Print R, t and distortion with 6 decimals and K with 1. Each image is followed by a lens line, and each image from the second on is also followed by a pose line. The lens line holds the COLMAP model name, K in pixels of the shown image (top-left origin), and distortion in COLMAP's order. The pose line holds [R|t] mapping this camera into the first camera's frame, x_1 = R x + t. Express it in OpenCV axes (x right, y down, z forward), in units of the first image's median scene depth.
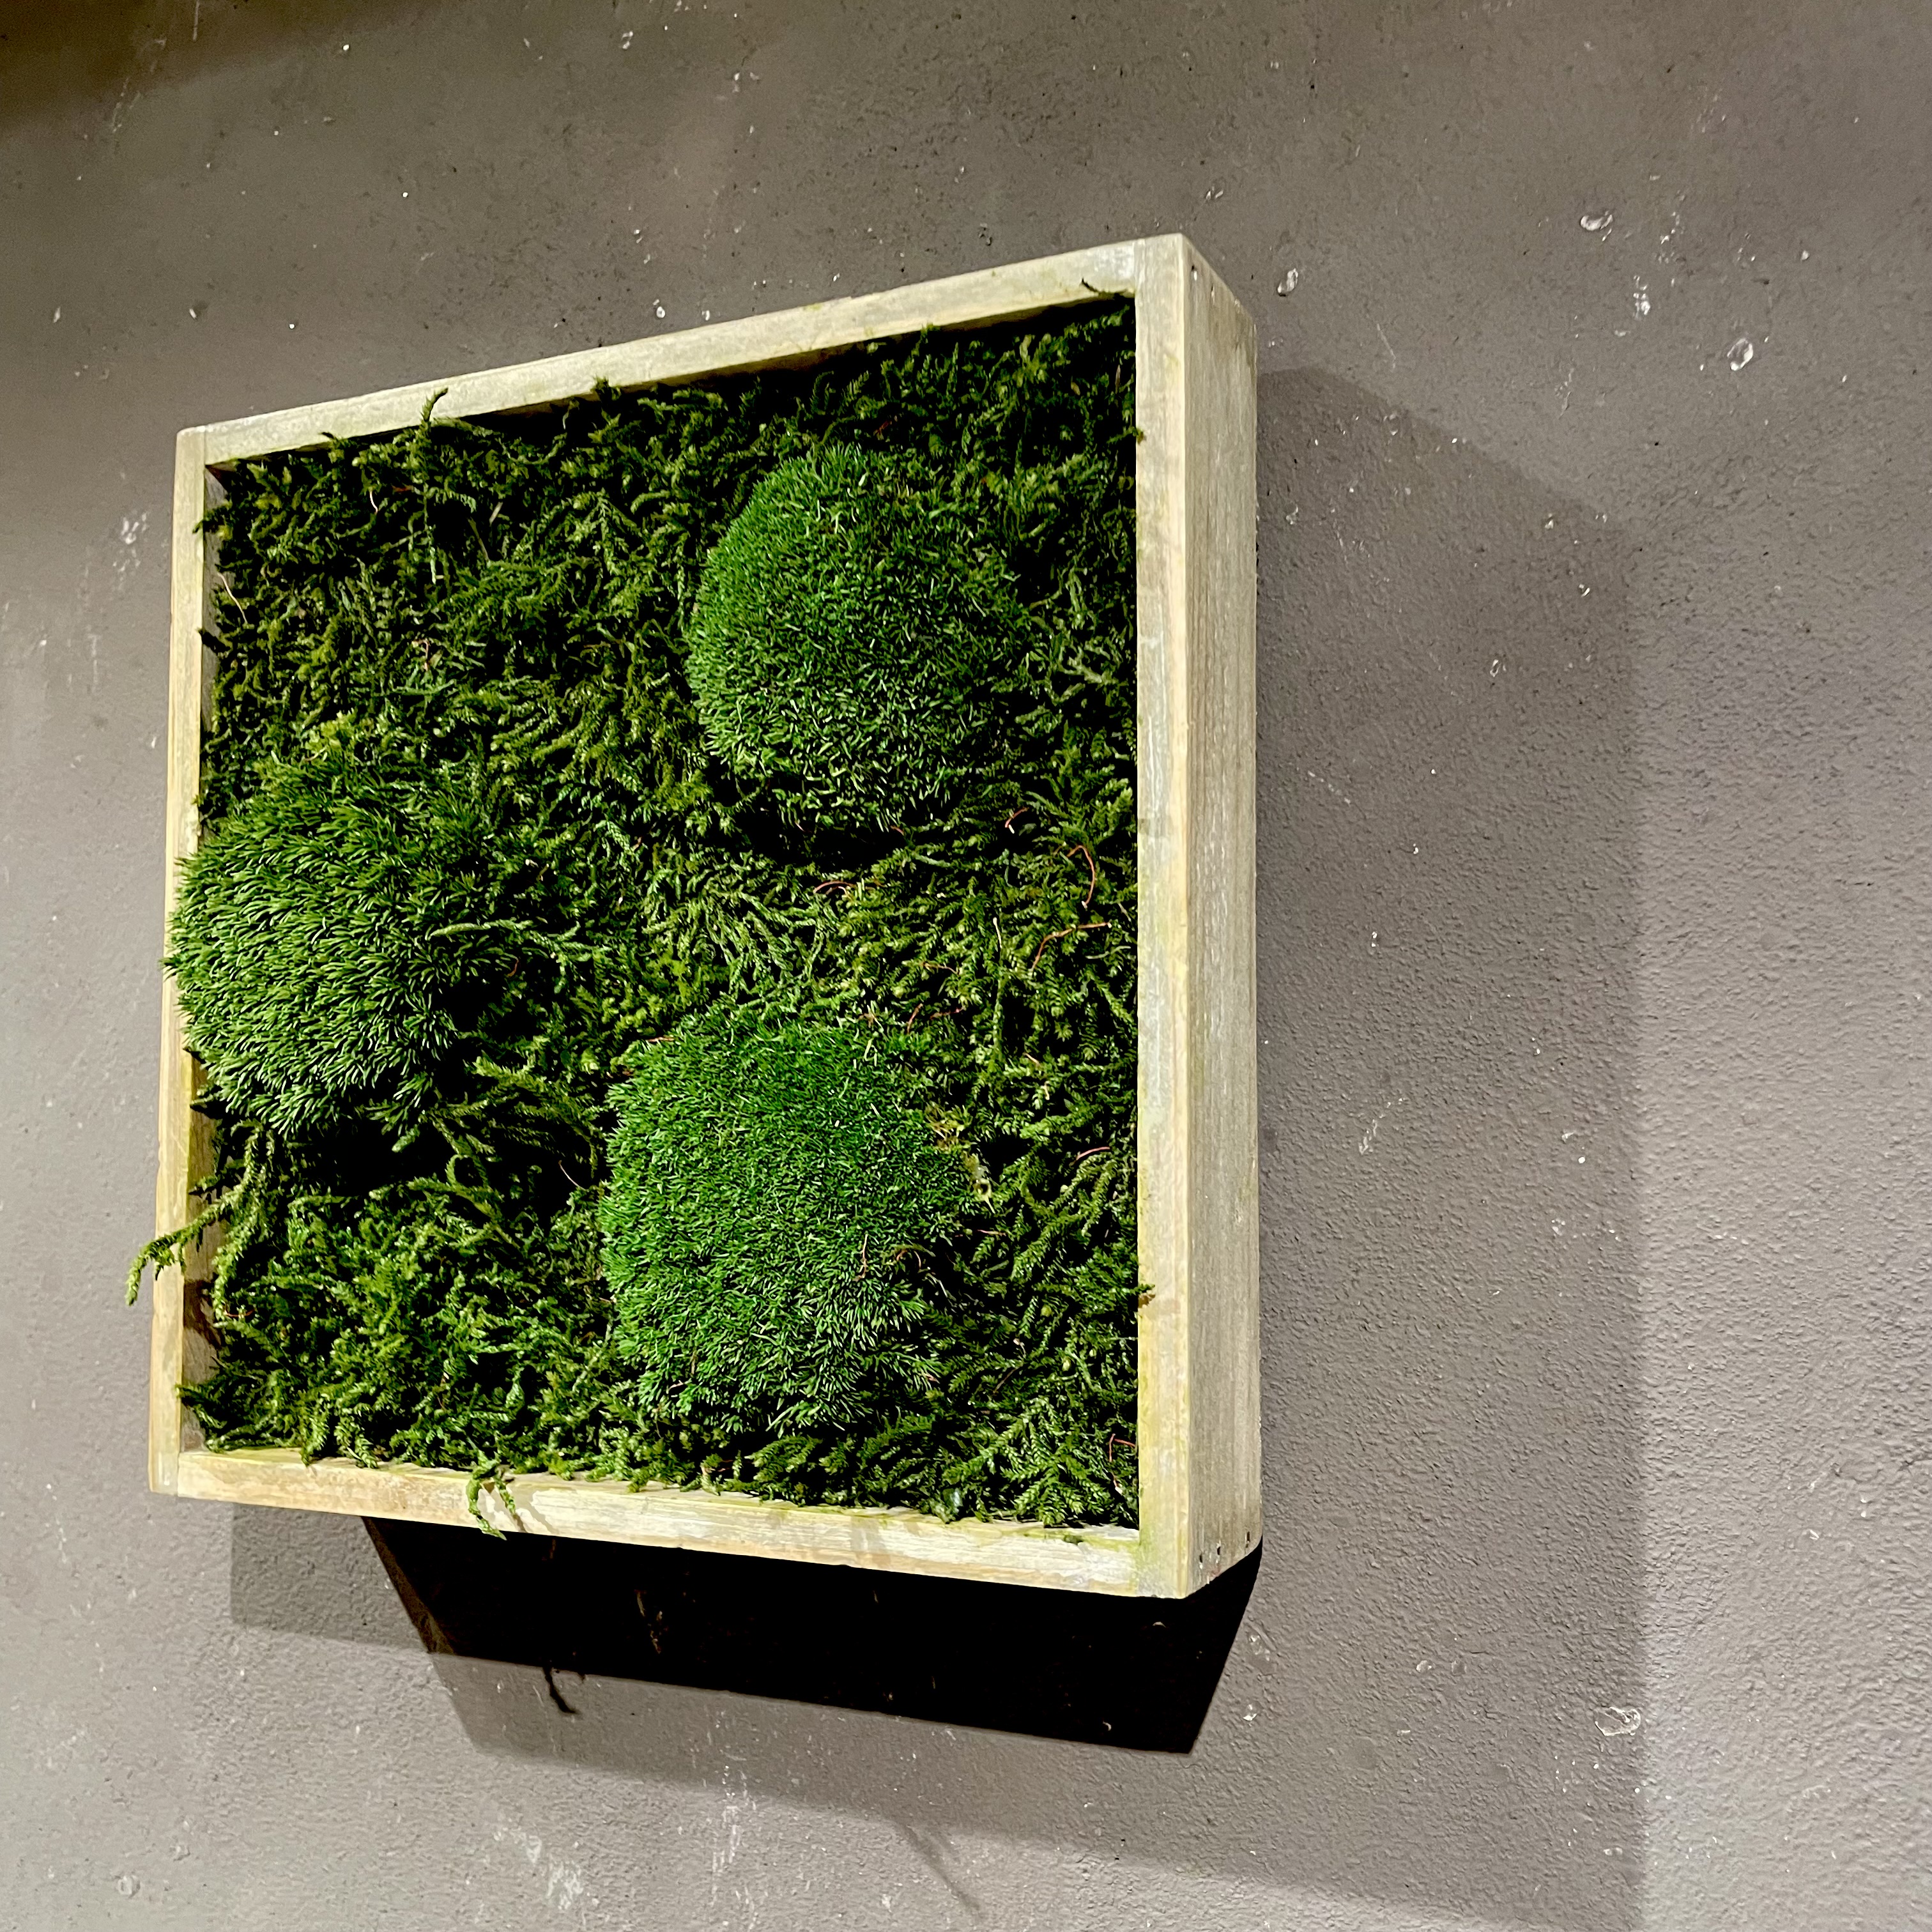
lens RADIAL K [[2031.8, 0, 914.6], [0, 2031.8, 981.8], [0, 0, 1]] dist [0.111115, -0.174818]
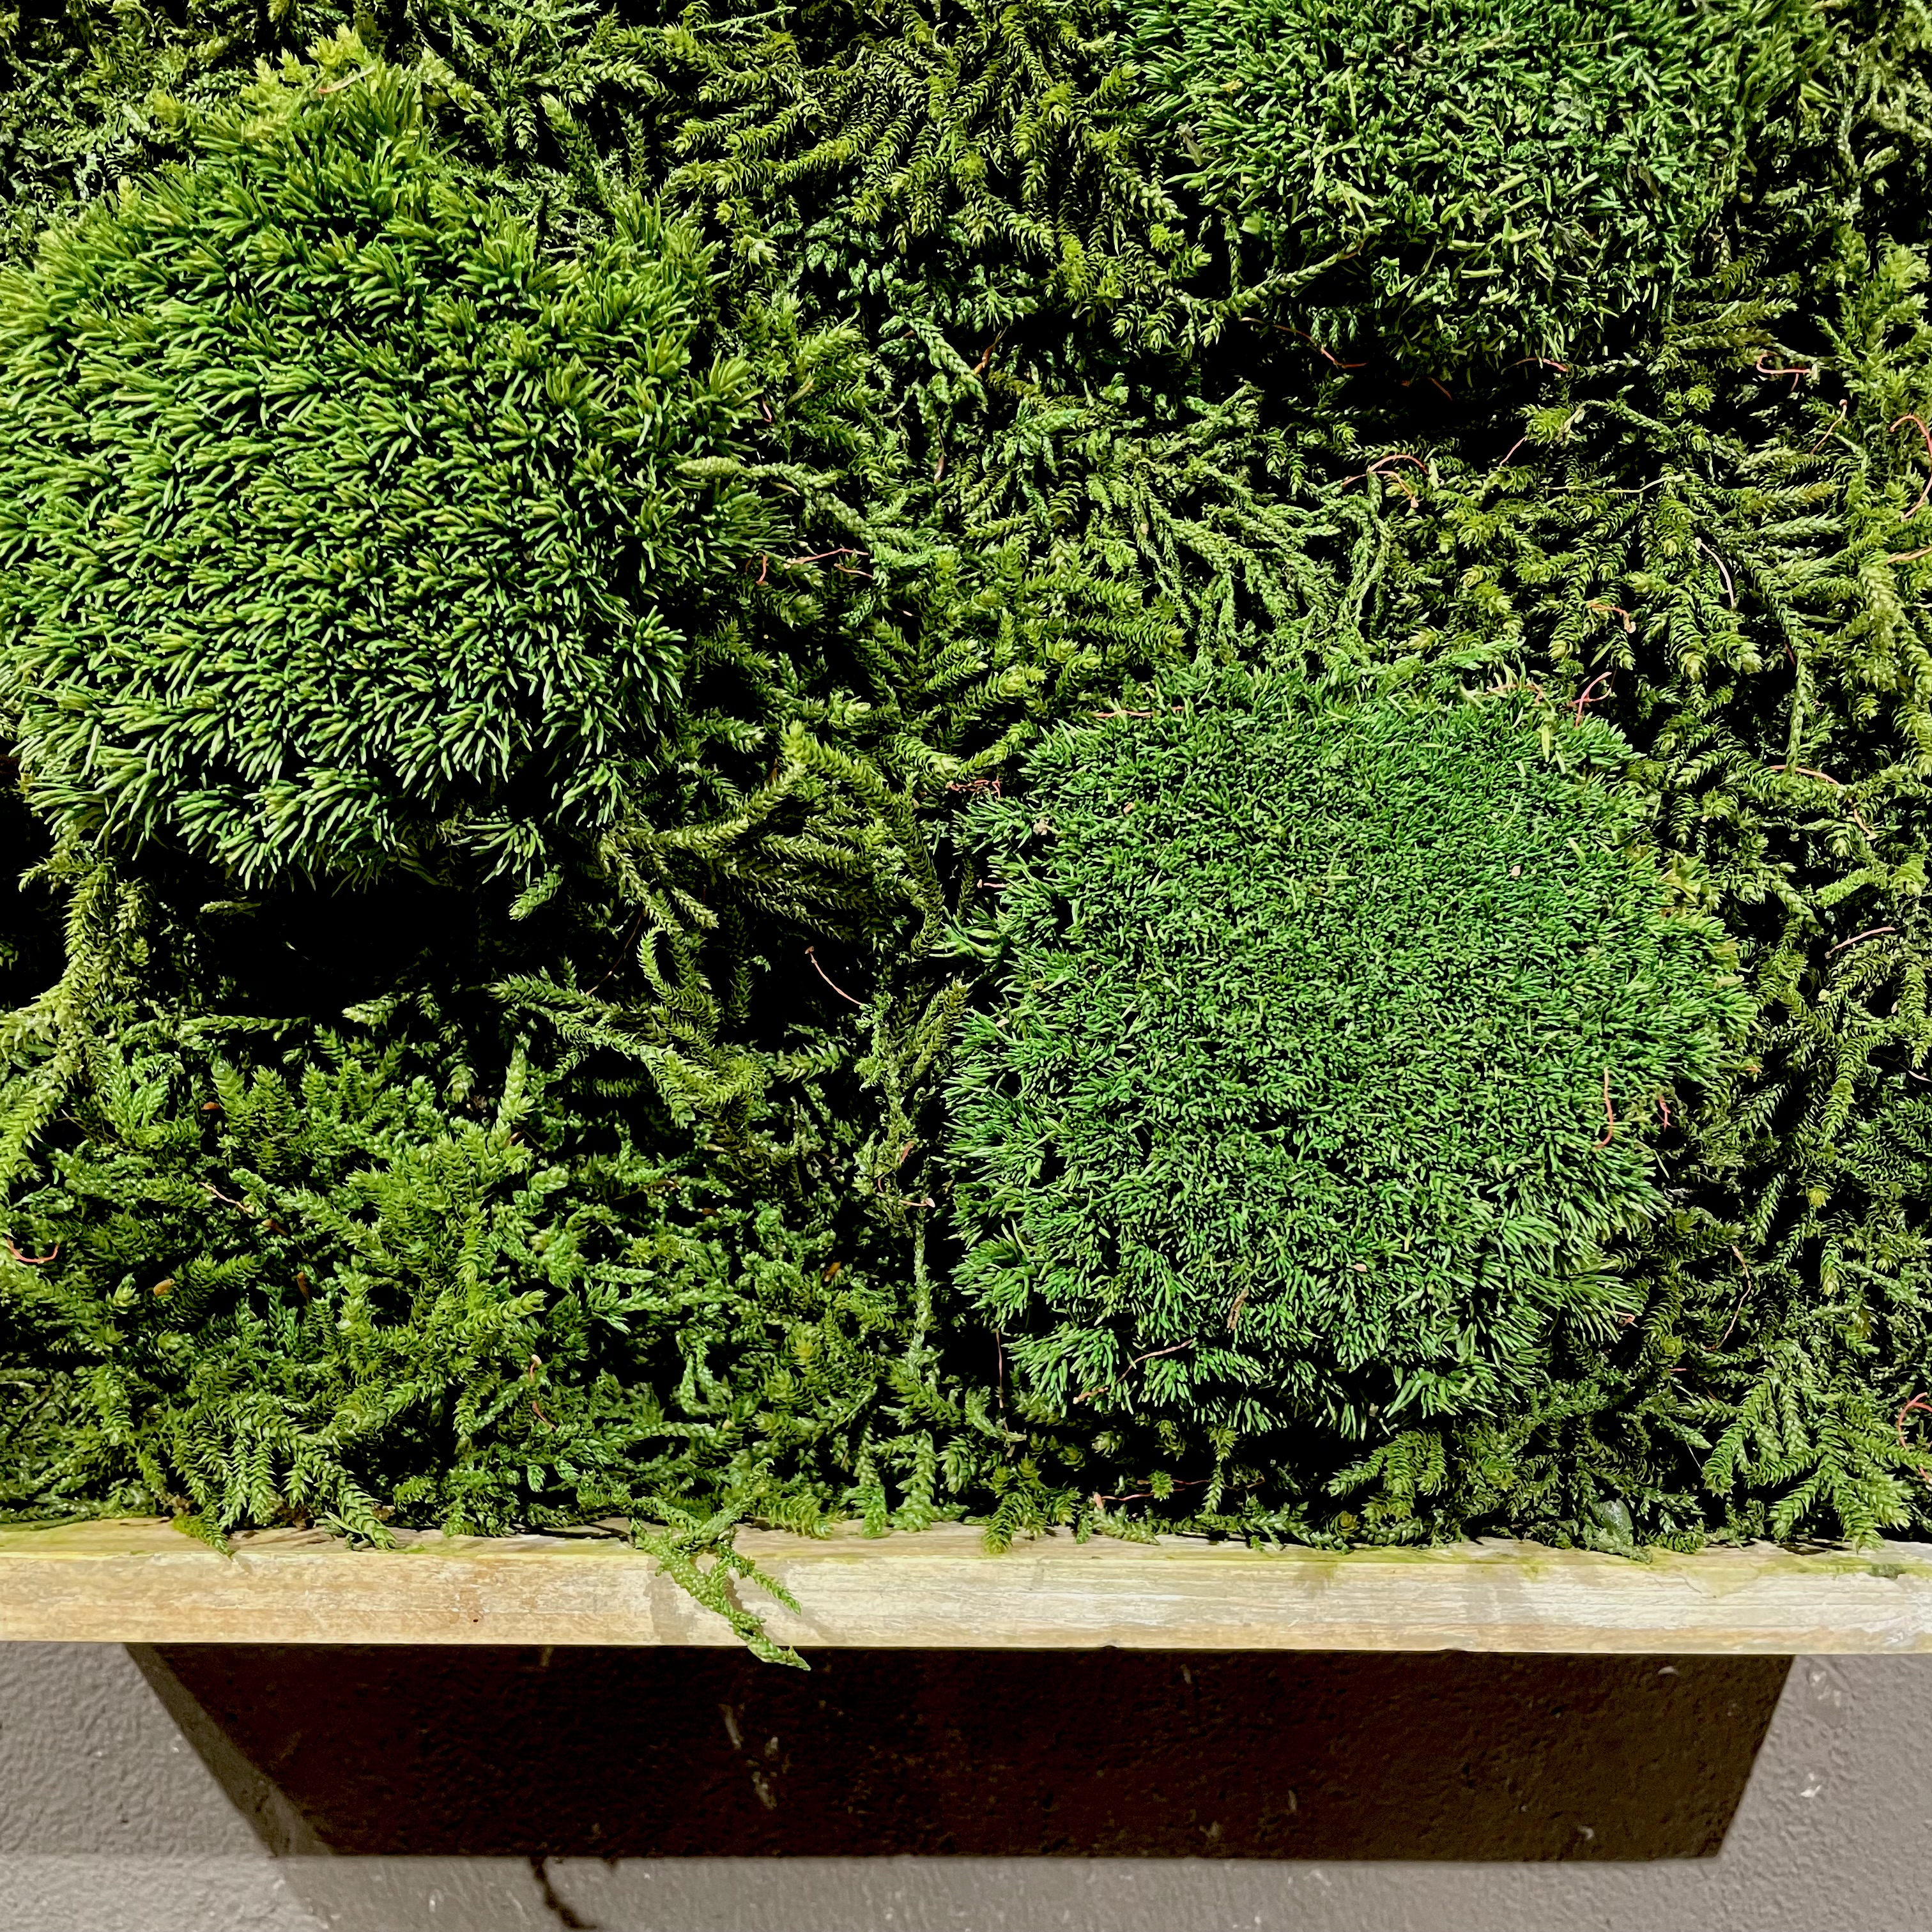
lens RADIAL K [[2042.6, 0, 969.4], [0, 2042.6, 945.4], [0, 0, 1]] dist [0.092500, -0.135159]
pose [[0.896475, 0.026090, 0.442325, -0.372118], [-0.037811, 0.999128, 0.017700, 0.076422], [-0.441477, -0.032593, 0.896680, 0.499626]]
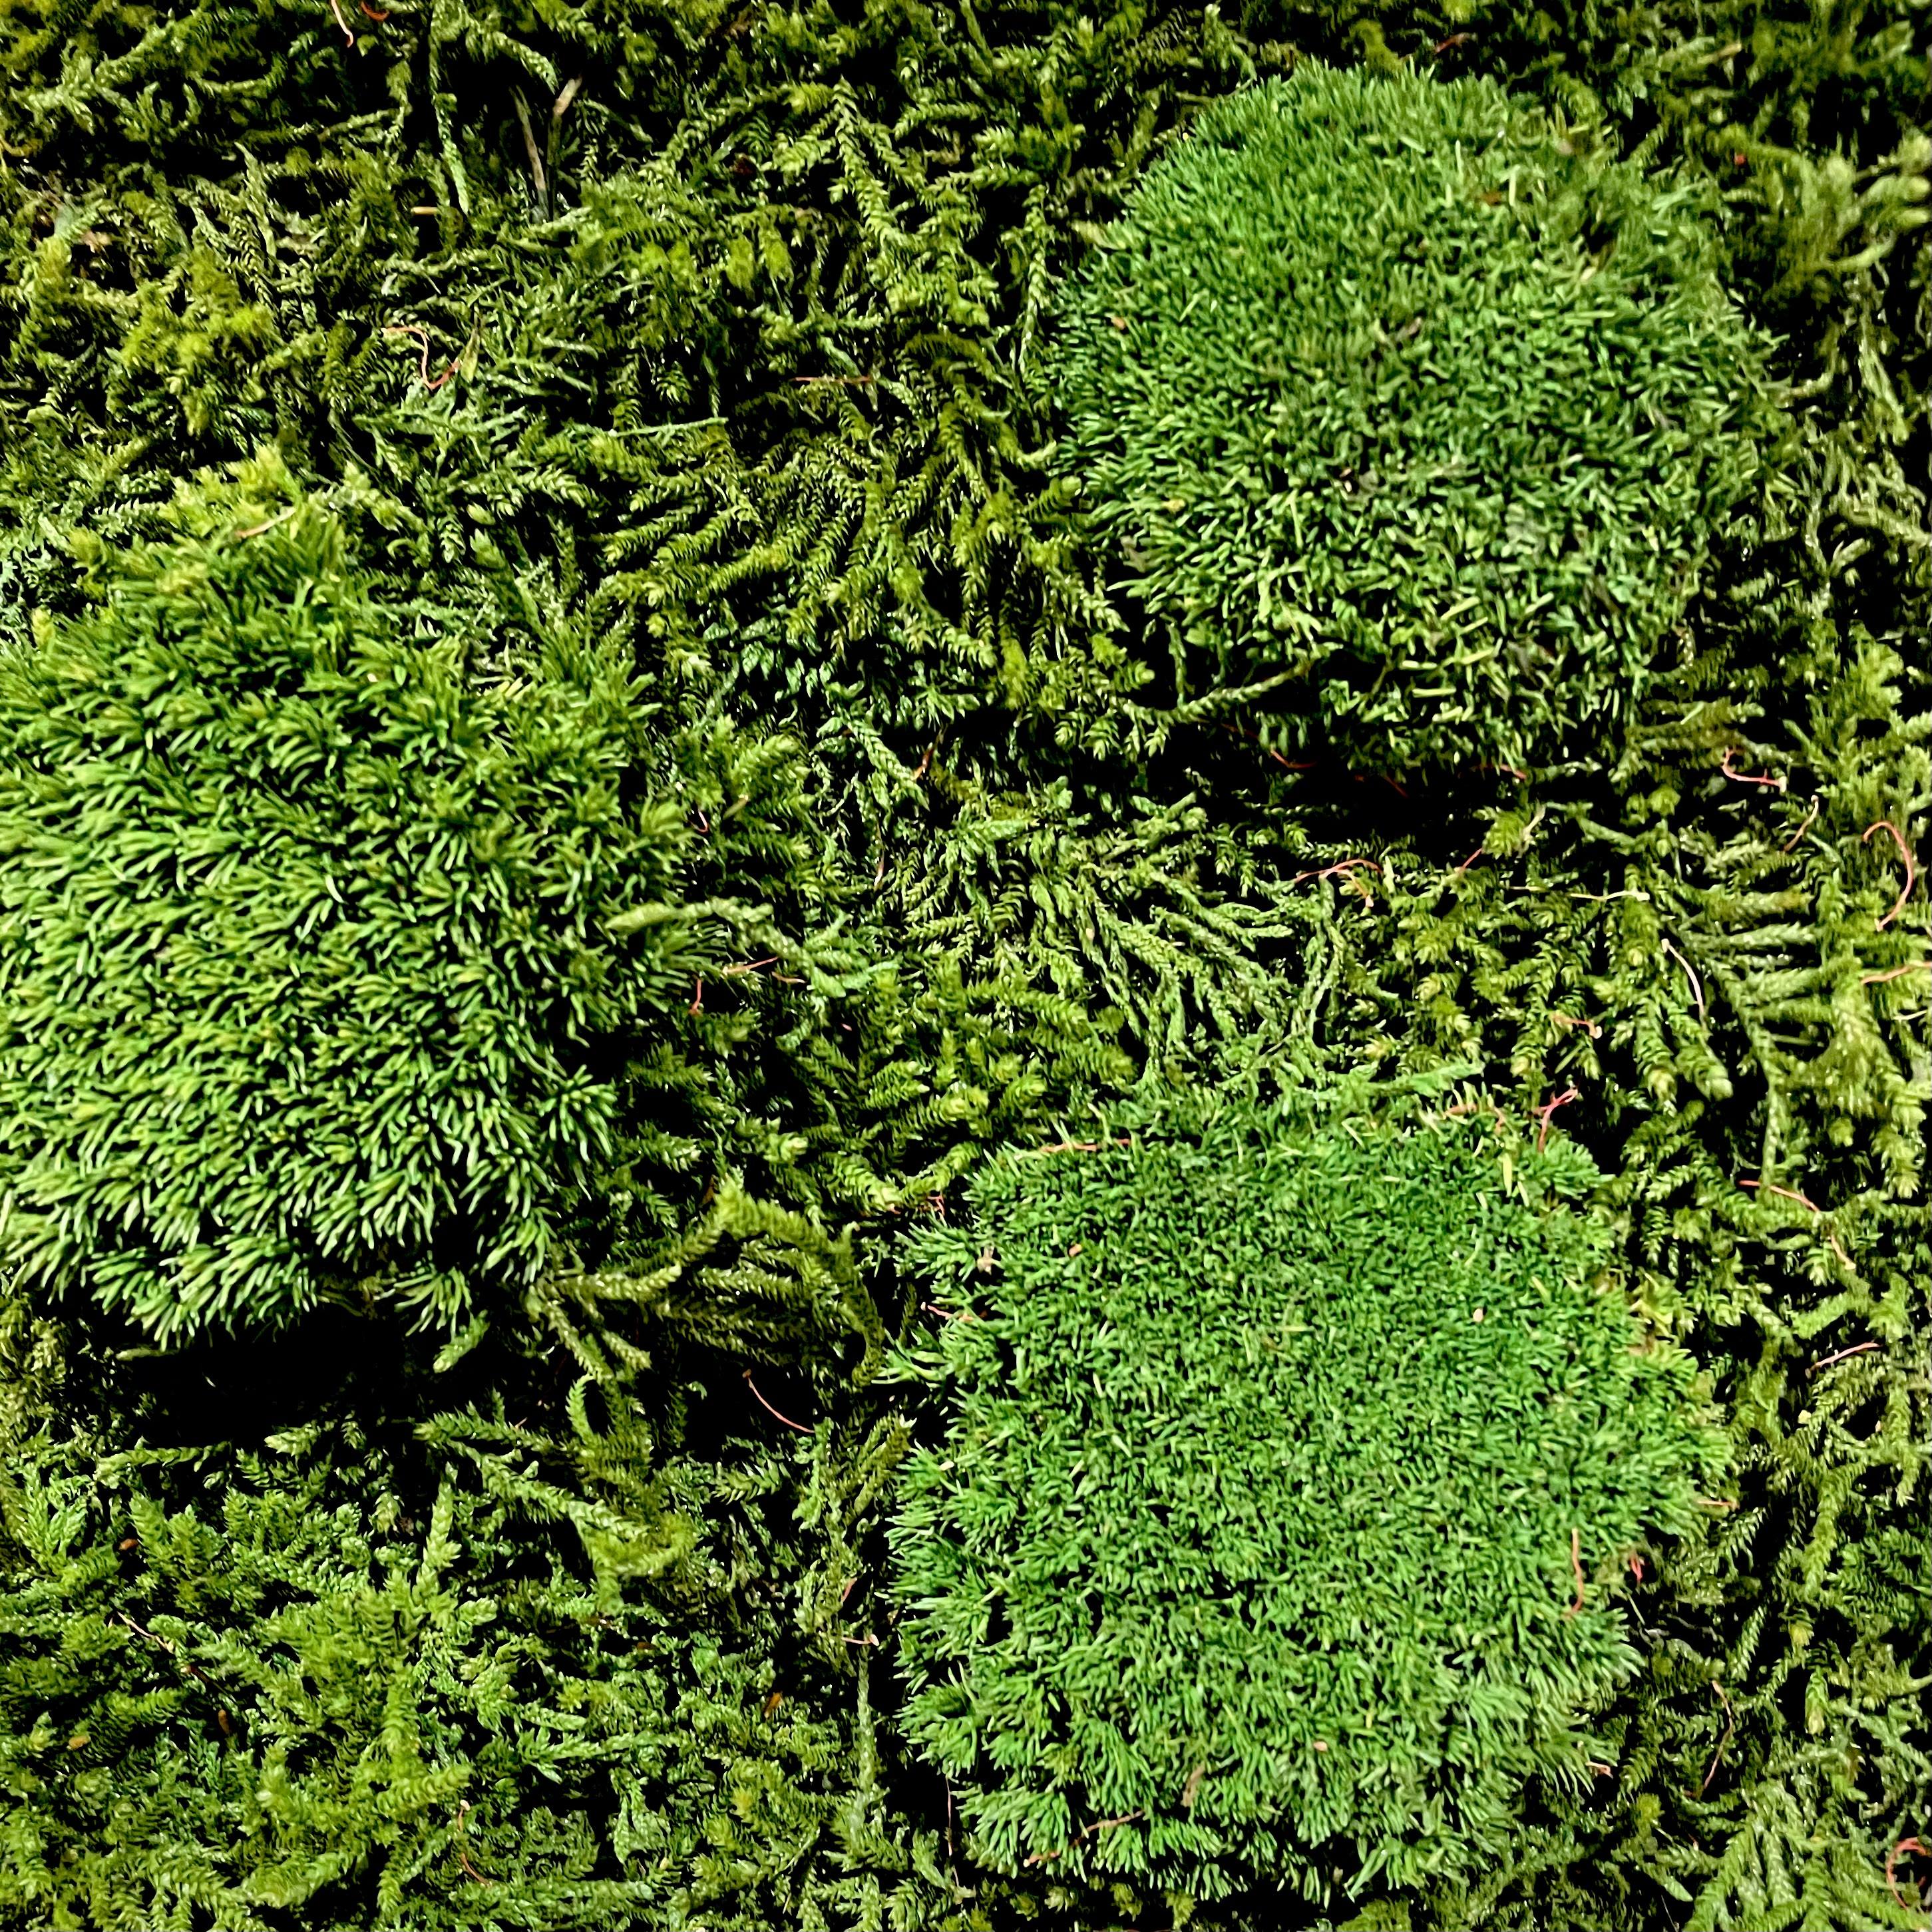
lens RADIAL K [[2110.5, 0, 918.3], [0, 2110.5, 1015.8], [0, 0, 1]] dist [0.111153, -0.173453]
pose [[0.901228, 0.024659, 0.432643, -0.367724], [-0.030669, 0.999506, 0.006918, -0.007018], [-0.432259, -0.019503, 0.901539, 0.498601]]
